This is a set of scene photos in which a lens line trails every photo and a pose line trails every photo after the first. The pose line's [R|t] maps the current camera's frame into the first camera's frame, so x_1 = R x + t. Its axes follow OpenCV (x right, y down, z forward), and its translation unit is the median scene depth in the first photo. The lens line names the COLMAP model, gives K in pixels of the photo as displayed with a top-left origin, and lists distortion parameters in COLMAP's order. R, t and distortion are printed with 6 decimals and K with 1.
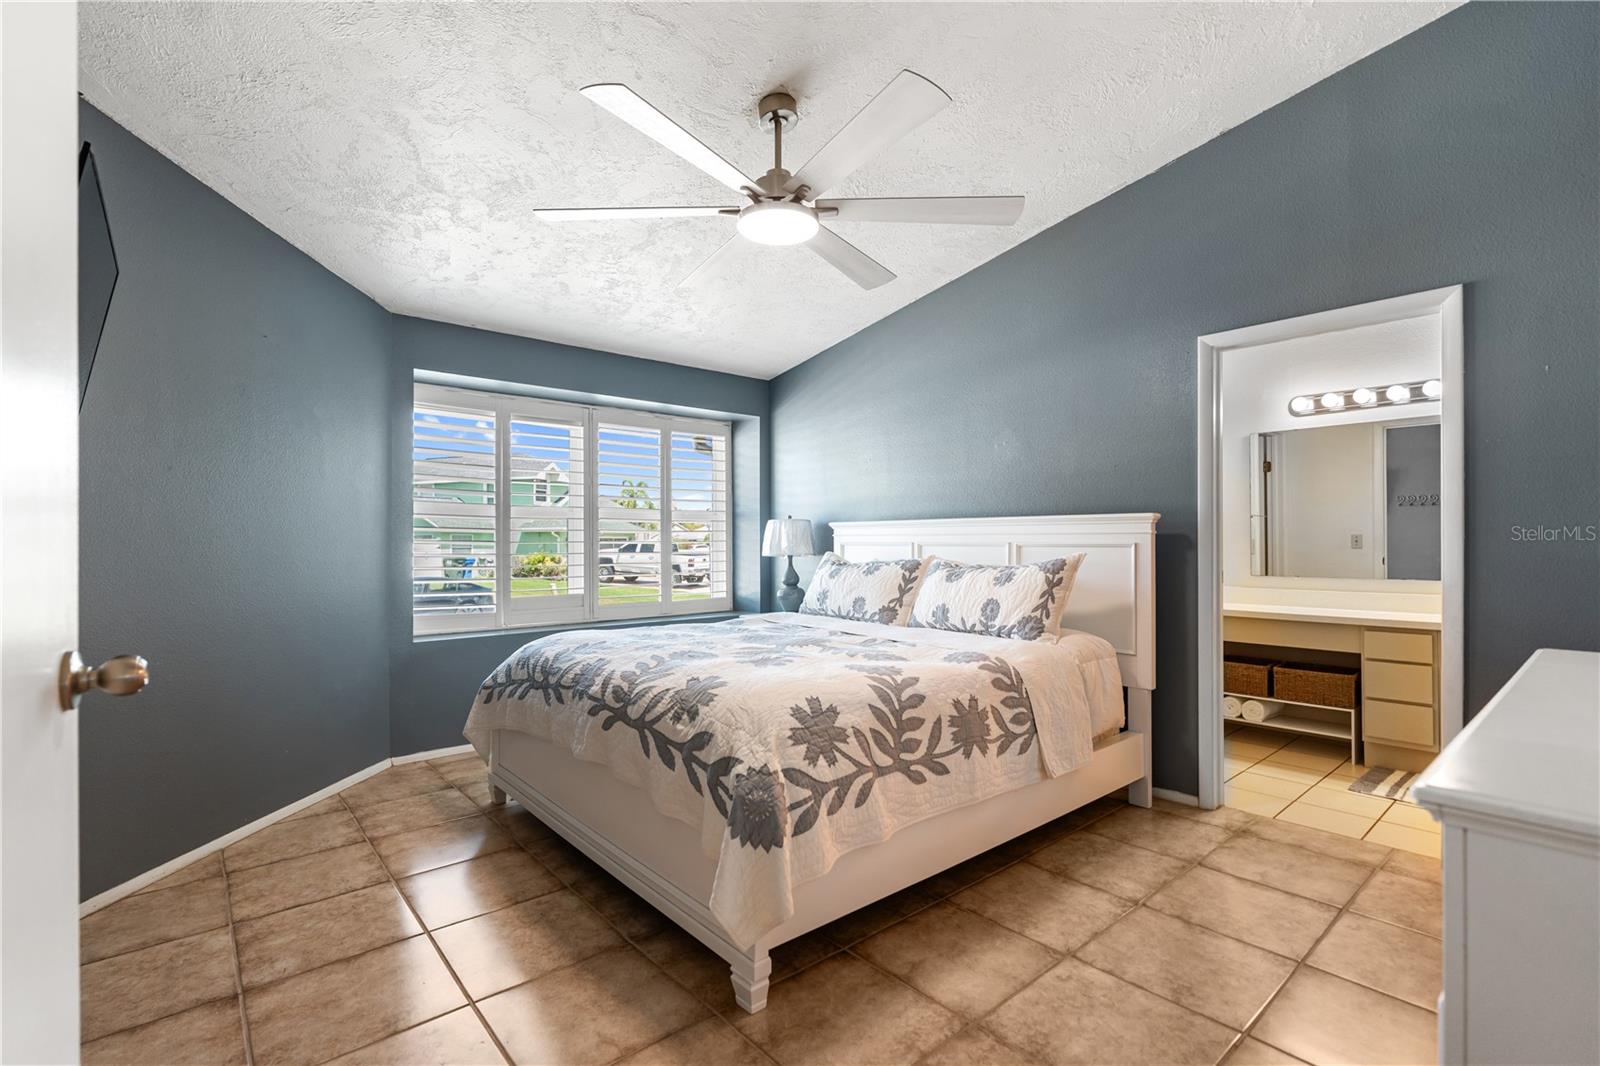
lens RADIAL K [[732.8, 0, 803.8], [0, 732.8, 545.3], [0, 0, 1]] dist [-0.000723, 0.000084]
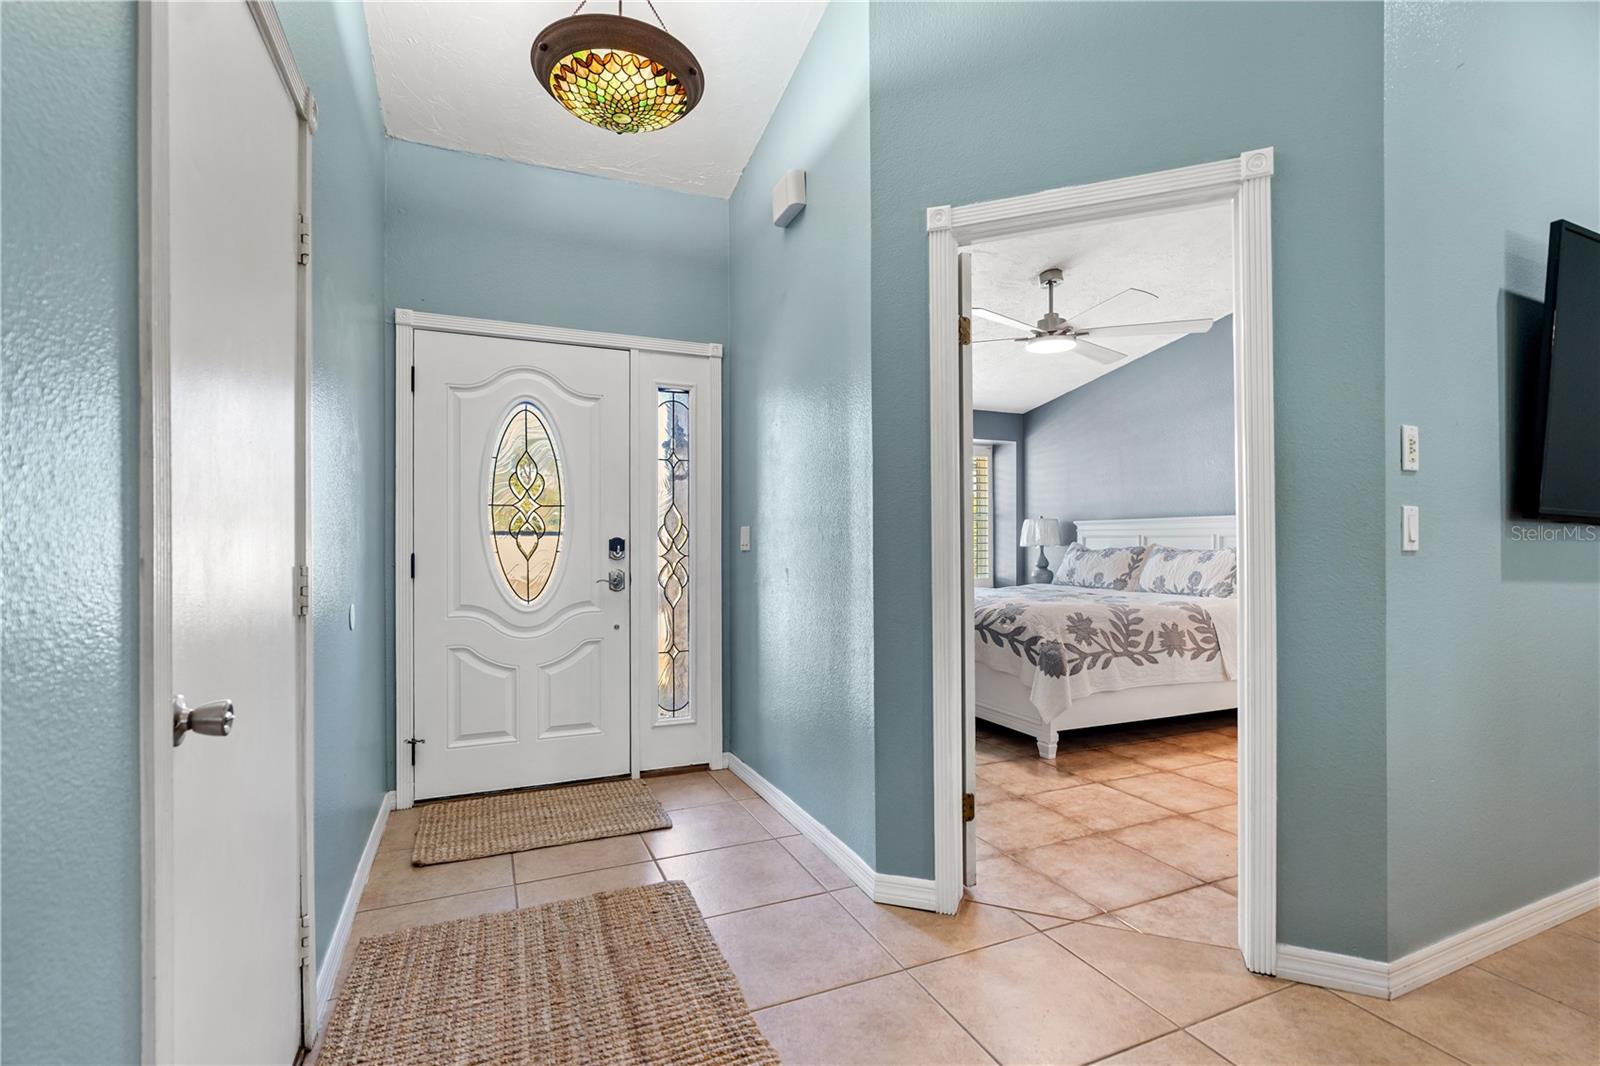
lens RADIAL K [[732.8, 0, 803.8], [0, 732.8, 545.3], [0, 0, 1]] dist [-0.000723, 0.000084]
pose [[0.957342, 0.001846, -0.288951, -0.100560], [-0.001710, 0.999998, 0.000723, 0.026929], [0.288952, -0.000198, 0.957344, -0.864525]]
